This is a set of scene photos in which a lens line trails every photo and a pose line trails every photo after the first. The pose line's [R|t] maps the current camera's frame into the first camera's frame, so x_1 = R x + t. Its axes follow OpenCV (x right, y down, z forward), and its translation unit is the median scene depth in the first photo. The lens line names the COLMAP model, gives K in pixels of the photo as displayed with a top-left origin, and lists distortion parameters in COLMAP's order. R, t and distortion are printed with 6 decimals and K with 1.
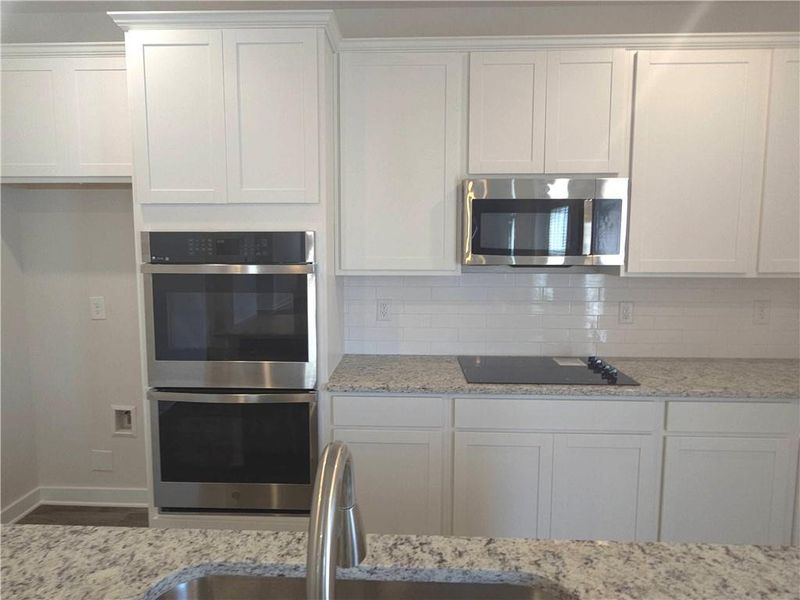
lens RADIAL K [[513.2, 0, 400.5], [0, 513.2, 301.7], [0, 0, 1]] dist [-0.001669, 0.006384]
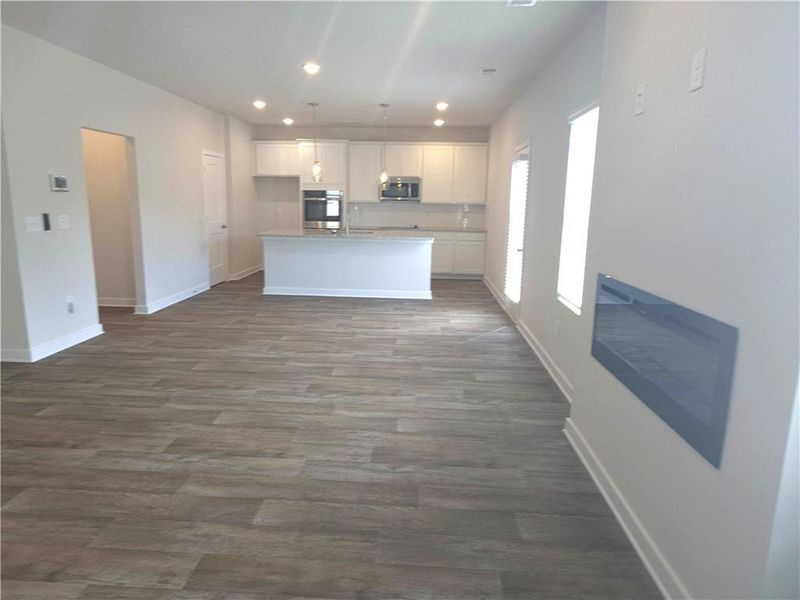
lens RADIAL K [[513.2, 0, 401.8], [0, 513.2, 292.9], [0, 0, 1]] dist [-0.001669, 0.006384]
pose [[0.999880, 0.015419, -0.001252, 0.307566], [-0.015240, 0.995677, 0.091621, 0.282421], [0.002659, -0.091591, 0.995793, -3.031411]]
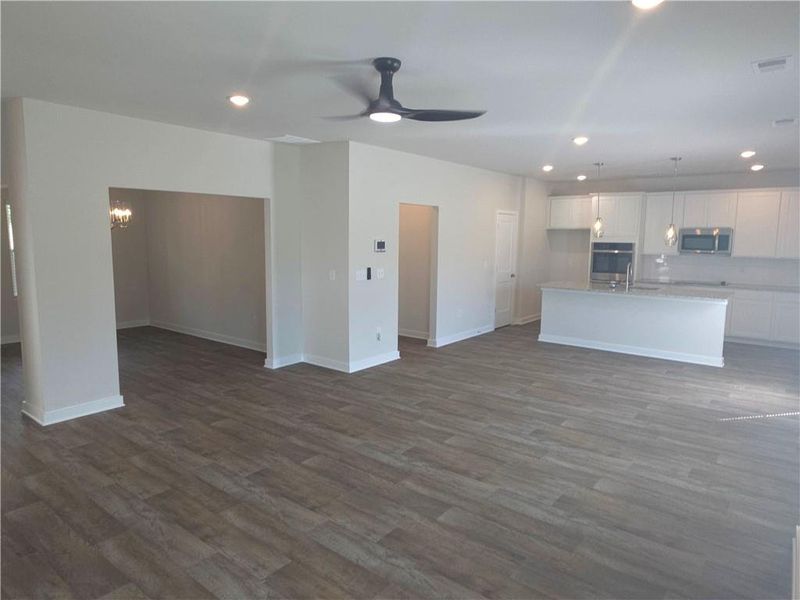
lens RADIAL K [[513.2, 0, 401.1], [0, 513.2, 297.6], [0, 0, 1]] dist [-0.001669, 0.006384]
pose [[0.821996, 0.078139, -0.564107, 0.594912], [-0.063874, 0.996942, 0.045020, 0.215244], [0.565900, -0.000974, 0.824474, -3.189534]]
